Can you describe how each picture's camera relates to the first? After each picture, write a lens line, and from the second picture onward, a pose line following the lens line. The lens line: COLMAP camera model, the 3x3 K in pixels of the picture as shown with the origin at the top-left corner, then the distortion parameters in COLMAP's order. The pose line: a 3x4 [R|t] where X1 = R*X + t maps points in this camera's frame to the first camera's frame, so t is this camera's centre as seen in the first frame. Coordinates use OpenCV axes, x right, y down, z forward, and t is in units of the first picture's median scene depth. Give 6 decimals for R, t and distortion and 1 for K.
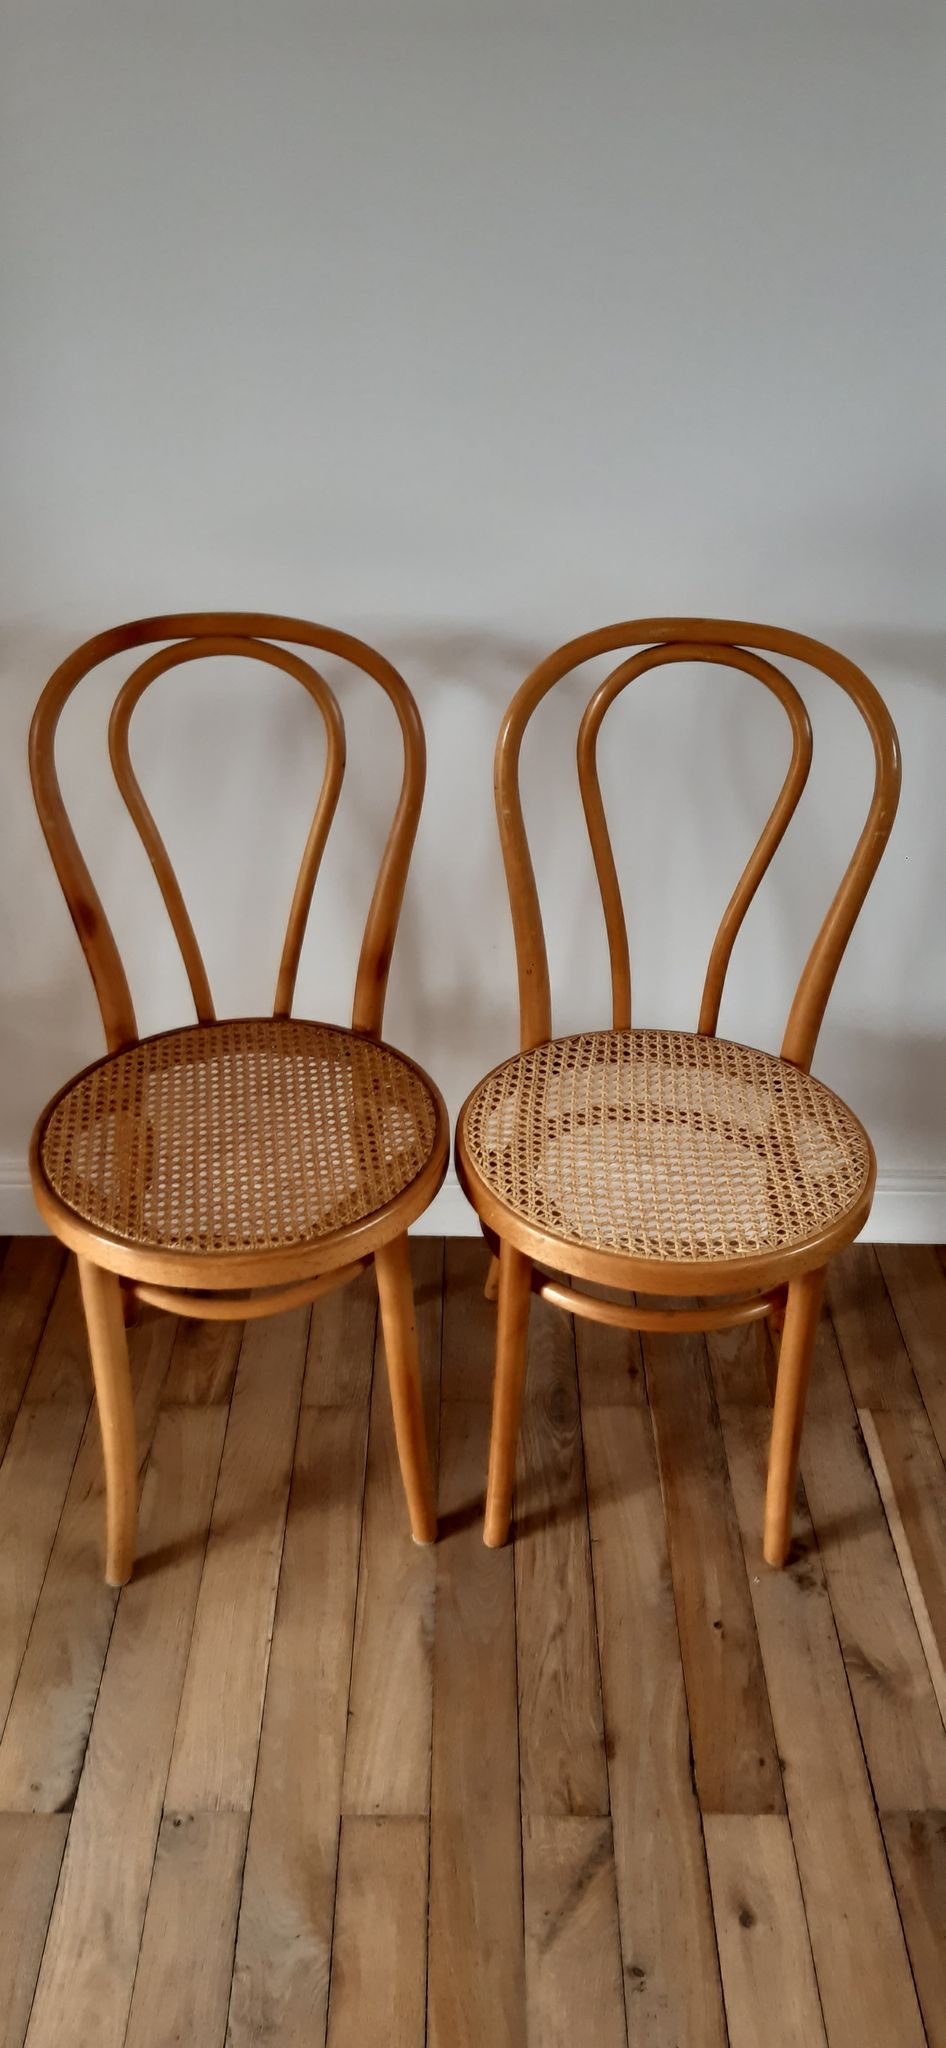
lens RADIAL K [[1552.8, 0, 484.8], [0, 1552.8, 984.8], [0, 0, 1]] dist [0.069607, -0.114242]
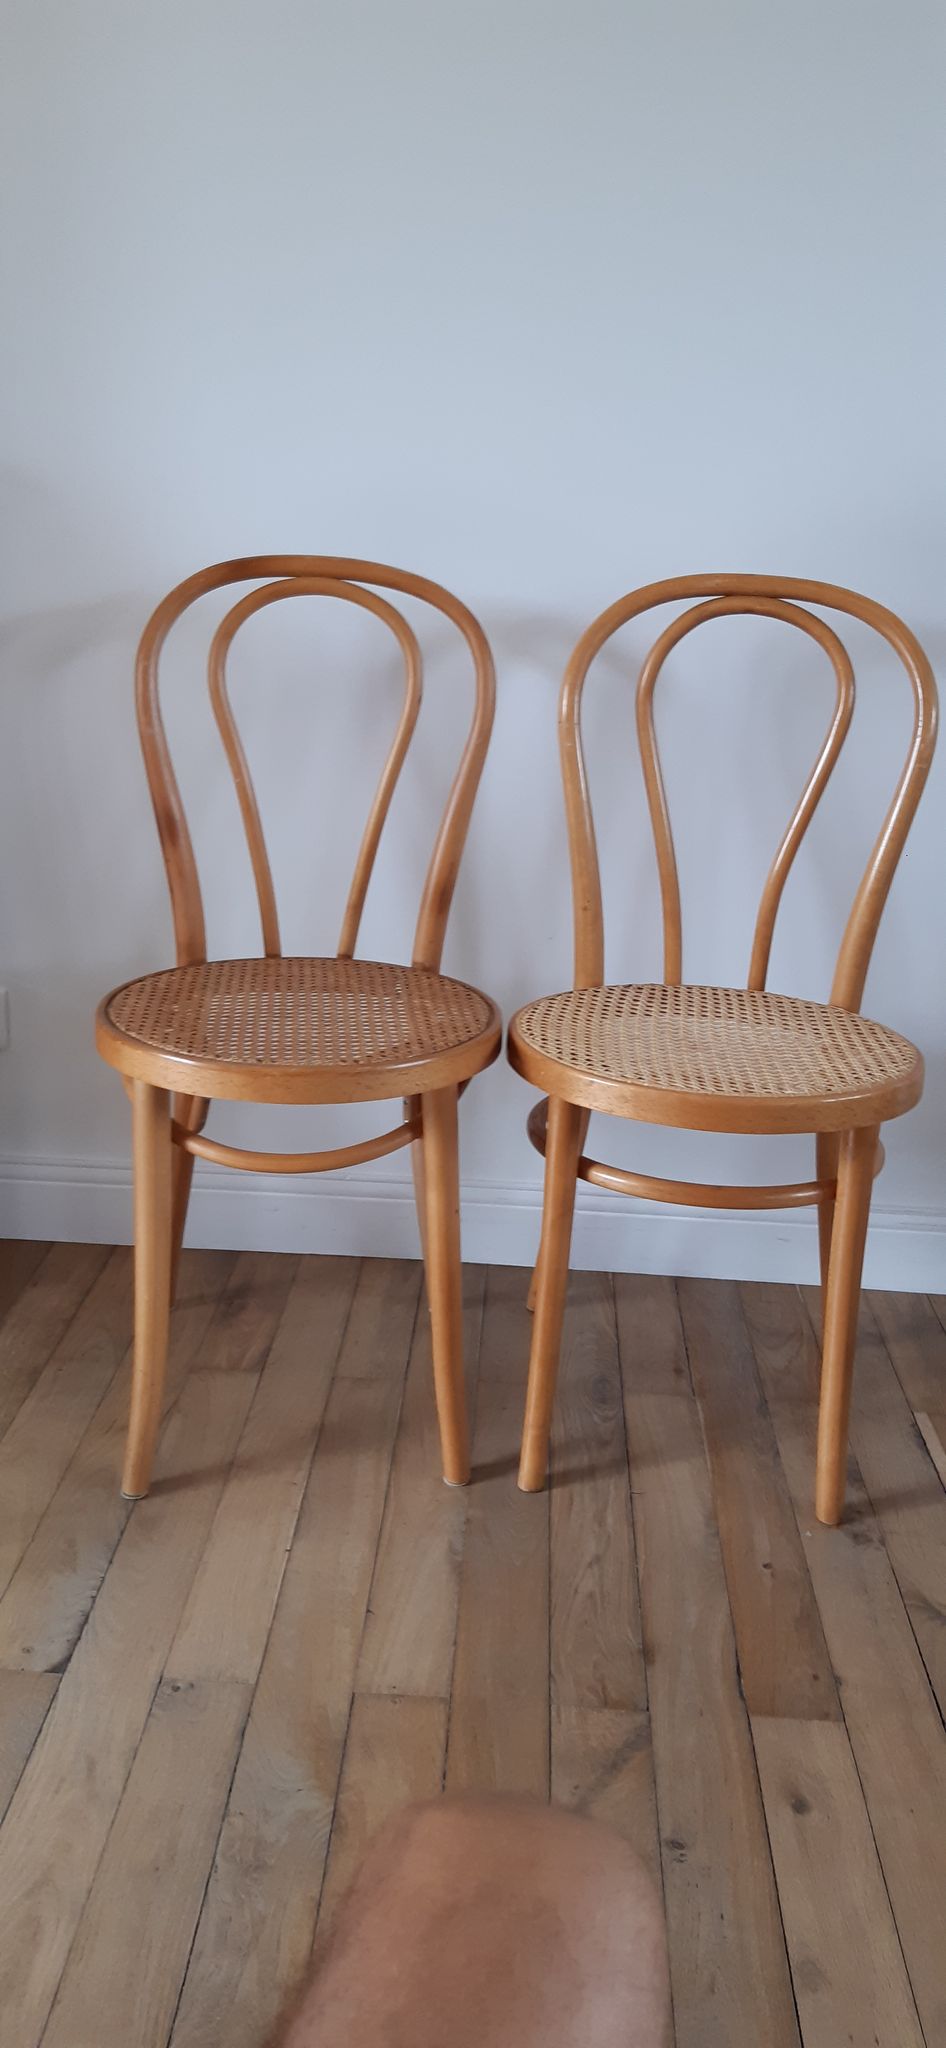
lens RADIAL K [[1552.8, 0, 480.8], [0, 1552.8, 1003.6], [0, 0, 1]] dist [0.069607, -0.114242]
pose [[0.998449, 0.039186, -0.039541, 0.002625], [-0.048399, 0.961989, -0.268766, 0.355988], [0.027506, 0.270263, 0.962394, 0.010819]]
